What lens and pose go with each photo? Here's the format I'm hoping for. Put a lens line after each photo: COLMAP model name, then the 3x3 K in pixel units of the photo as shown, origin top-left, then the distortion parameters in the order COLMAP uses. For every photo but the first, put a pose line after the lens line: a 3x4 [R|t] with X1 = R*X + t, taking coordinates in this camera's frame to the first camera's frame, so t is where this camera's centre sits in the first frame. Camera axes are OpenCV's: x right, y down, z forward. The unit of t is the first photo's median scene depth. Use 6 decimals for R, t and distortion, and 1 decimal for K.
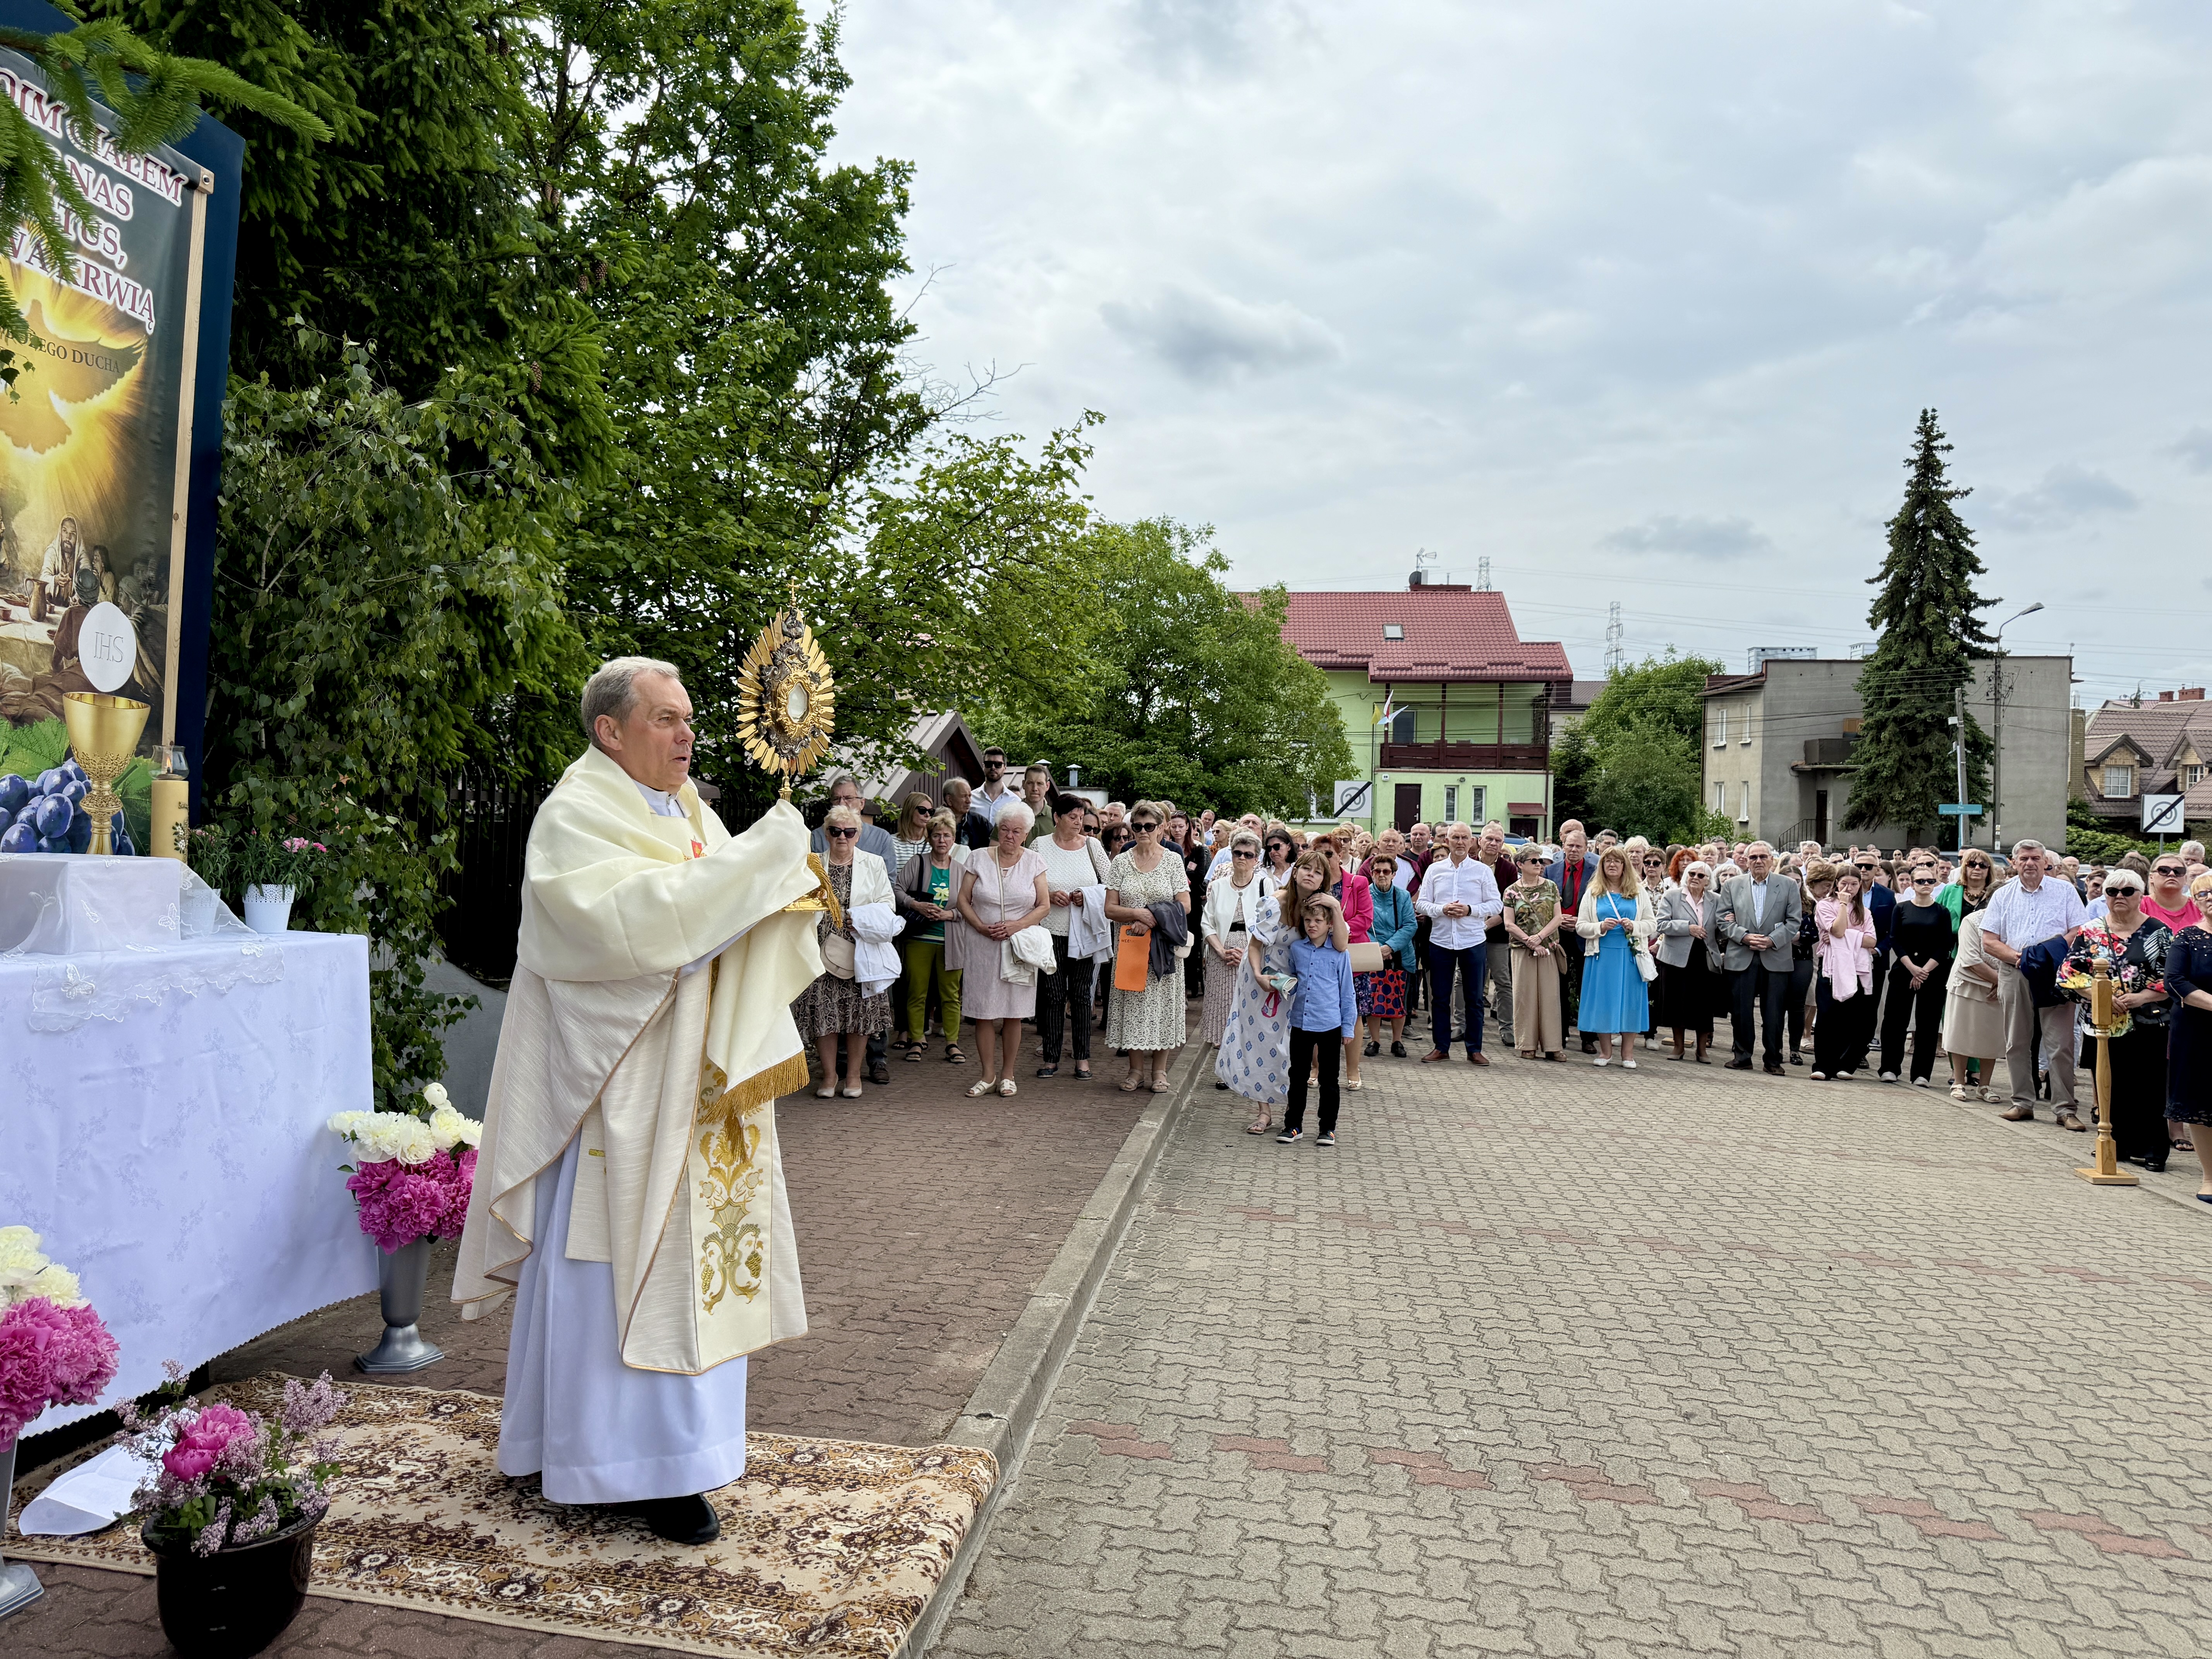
lens RADIAL K [[1557.7, 0, 1112.0], [0, 1557.7, 841.8], [0, 0, 1]] dist [0.056100, -0.058516]
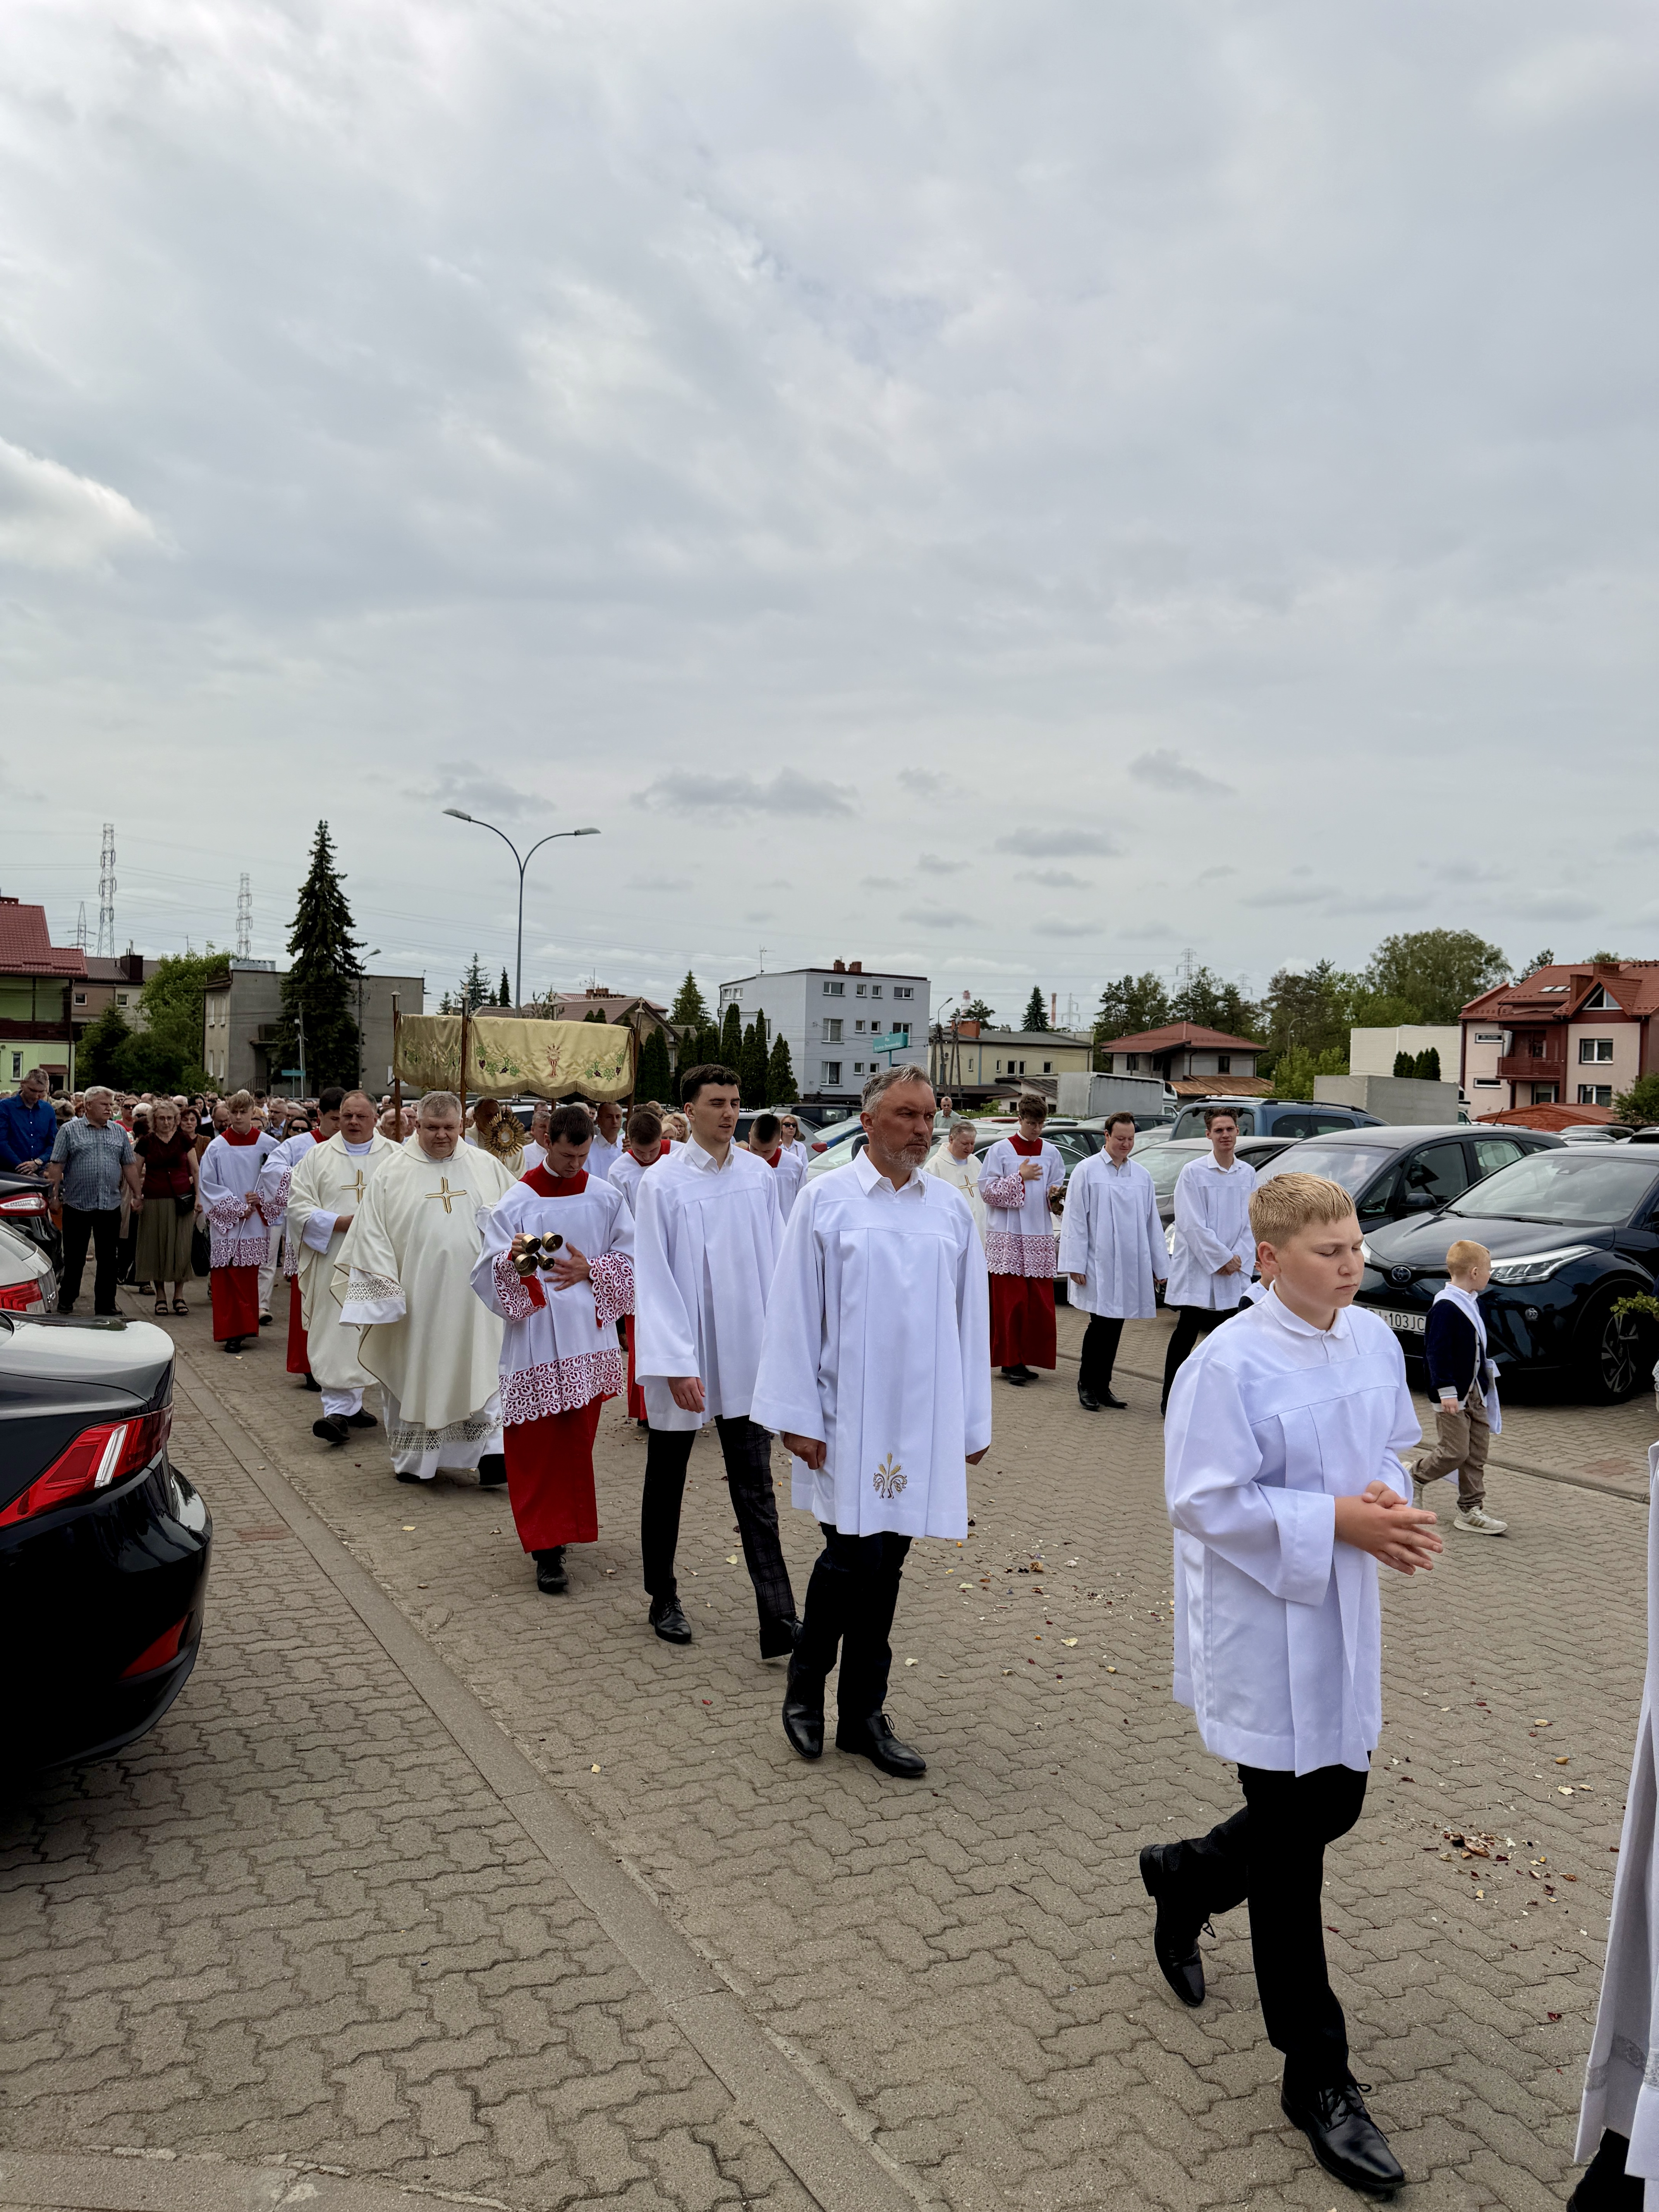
lens RADIAL K [[1557.7, 0, 845.9], [0, 1557.7, 1110.2], [0, 0, 1]] dist [0.056100, -0.058516]
pose [[0.794535, -0.010976, 0.607119, -0.032054], [0.004648, 0.999917, 0.011994, 0.003269], [-0.607201, -0.006707, 0.794520, -0.593716]]
